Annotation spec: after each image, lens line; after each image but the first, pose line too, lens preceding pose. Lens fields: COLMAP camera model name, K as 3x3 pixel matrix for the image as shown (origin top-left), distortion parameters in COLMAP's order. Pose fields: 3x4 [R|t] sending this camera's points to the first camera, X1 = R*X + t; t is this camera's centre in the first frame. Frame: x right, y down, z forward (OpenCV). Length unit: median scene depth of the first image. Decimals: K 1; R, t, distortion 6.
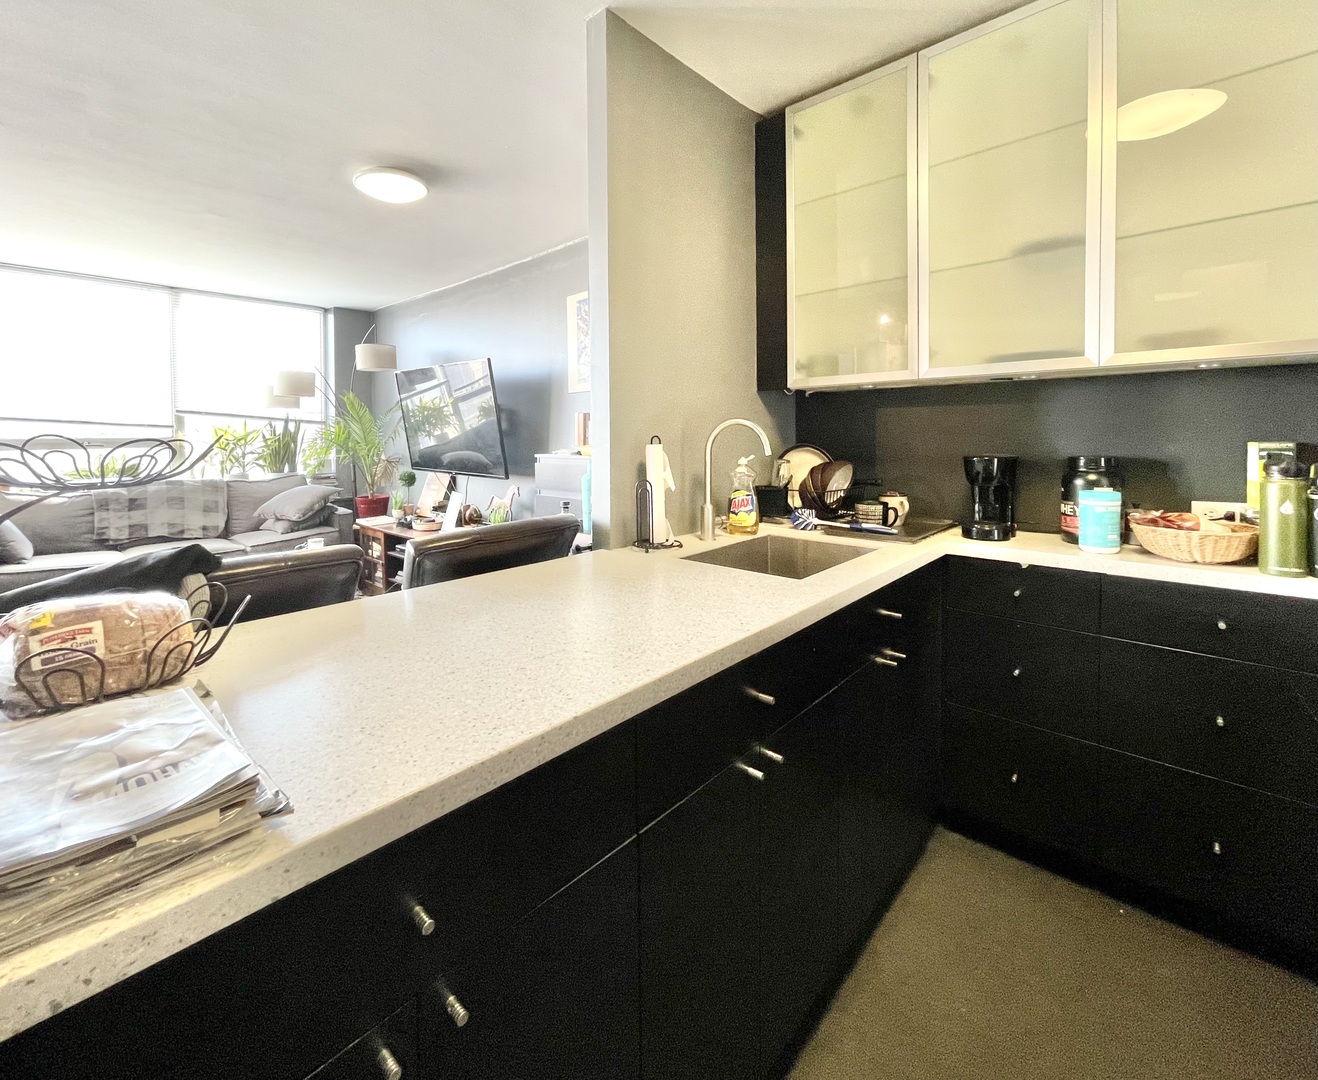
lens RADIAL K [[592.6, 0, 657.4], [0, 592.6, 431.3], [0, 0, 1]] dist [-0.004046, -0.000234]
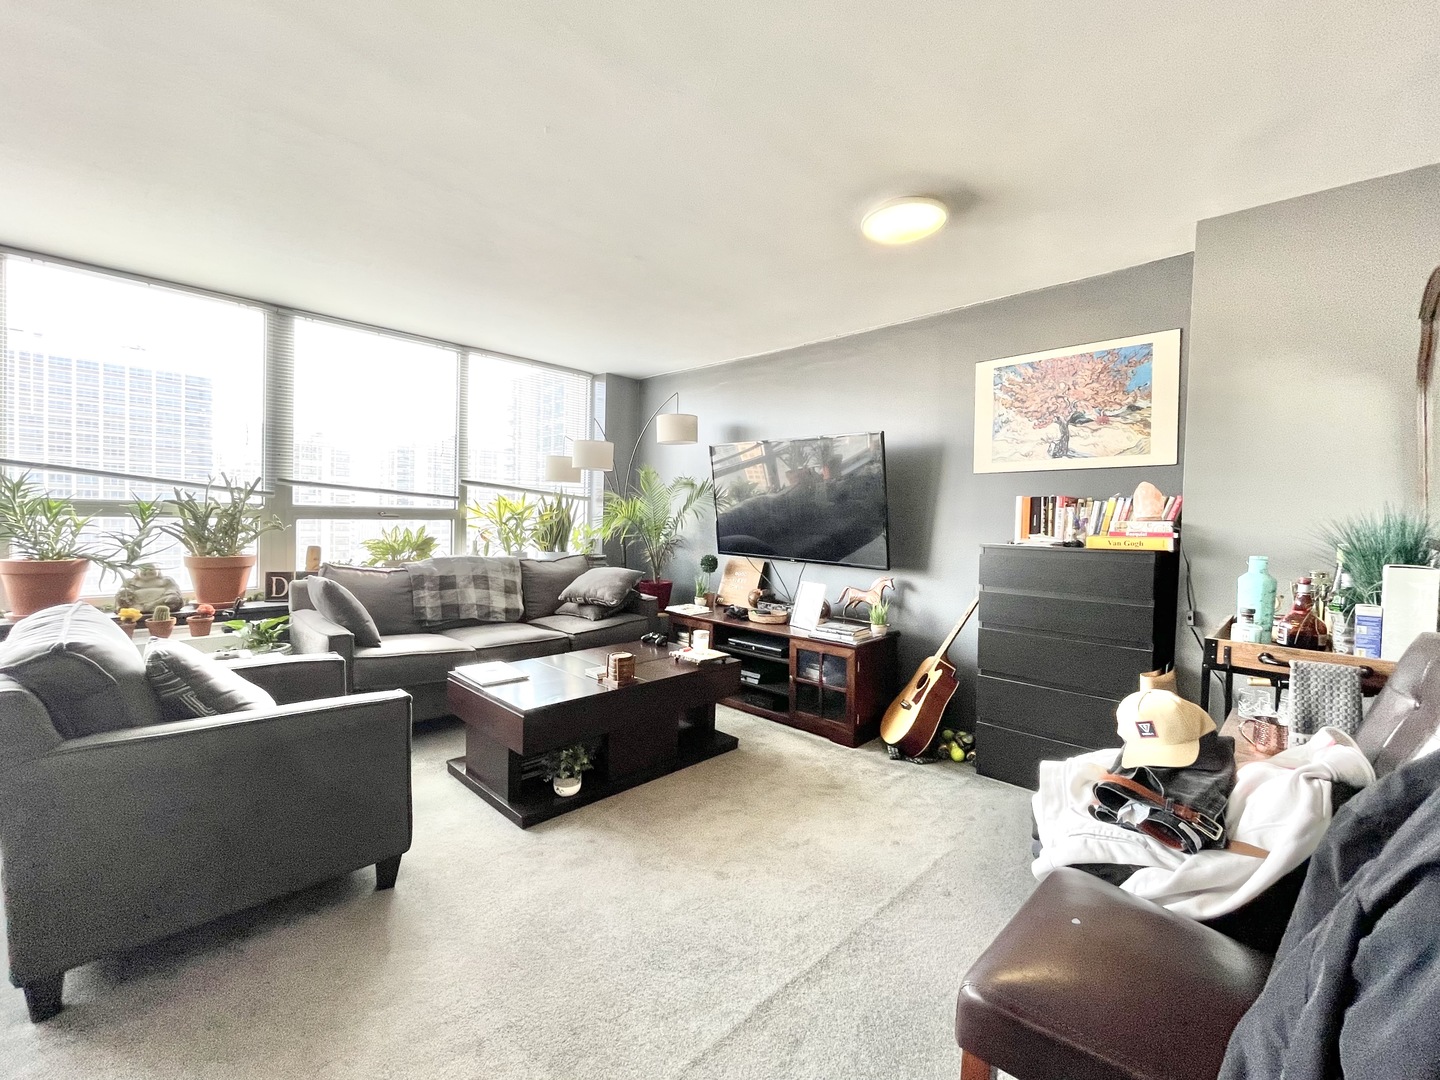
lens RADIAL K [[607.1, 0, 731.1], [0, 607.1, 531.0], [0, 0, 1]] dist [-0.011788, -0.000347]
pose [[0.999258, 0.031856, -0.021669, -0.400915], [-0.031440, 0.999320, 0.019269, 0.012089], [0.022268, -0.018574, 0.999579, 0.077580]]
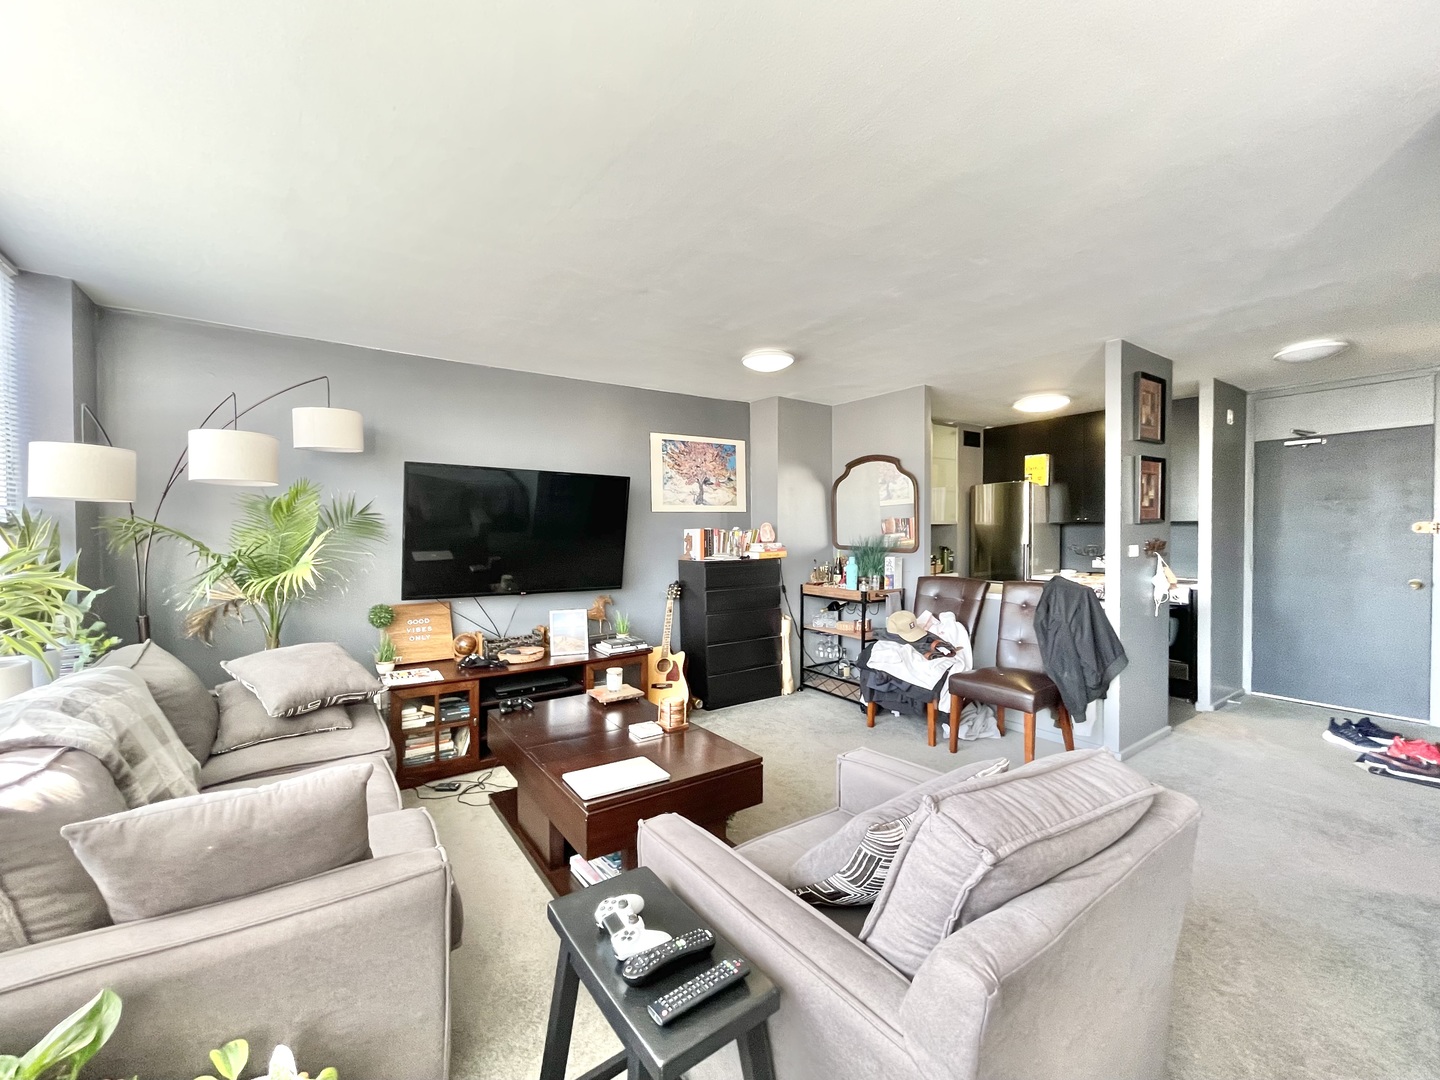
lens RADIAL K [[583.5, 0, 717.2], [0, 583.5, 541.1], [0, 0, 1]] dist [0.000073, -0.000191]
pose [[0.217906, -0.010398, 0.975914, -1.066056], [0.004431, 0.999943, 0.009664, -0.011995], [-0.975960, 0.002219, 0.217940, 0.498331]]
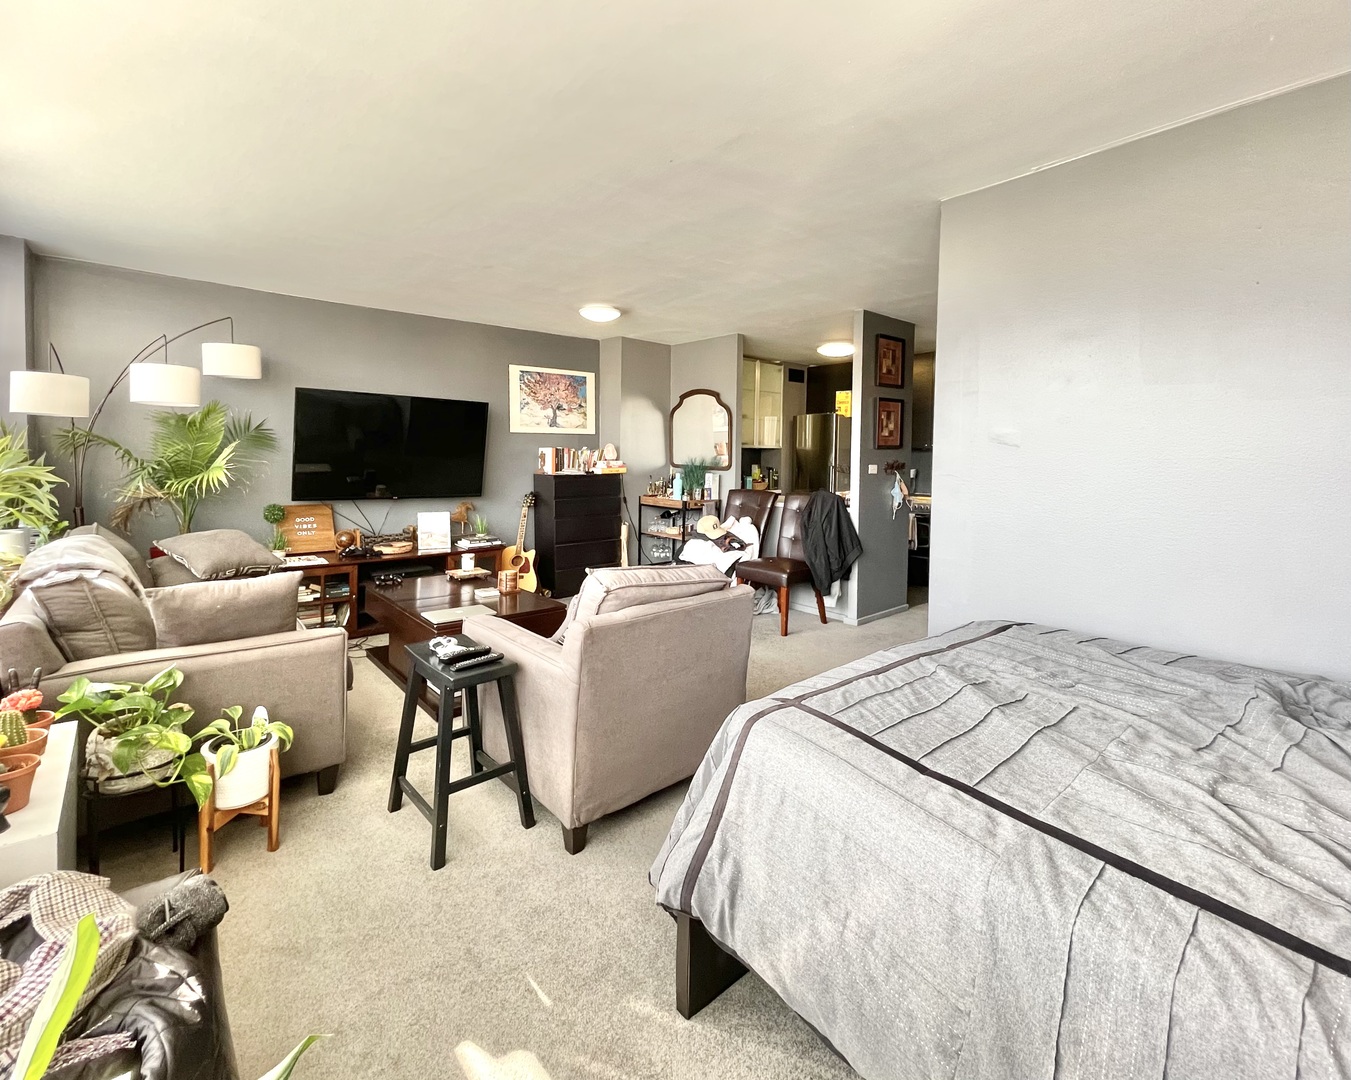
lens RADIAL K [[599.5, 0, 668.6], [0, 599.5, 477.2], [0, 0, 1]] dist [-0.003142, -0.000839]
pose [[0.118045, -0.030036, 0.992554, -1.274530], [-0.011650, 0.999432, 0.031630, -0.004718], [-0.992940, -0.015297, 0.117628, 0.366819]]
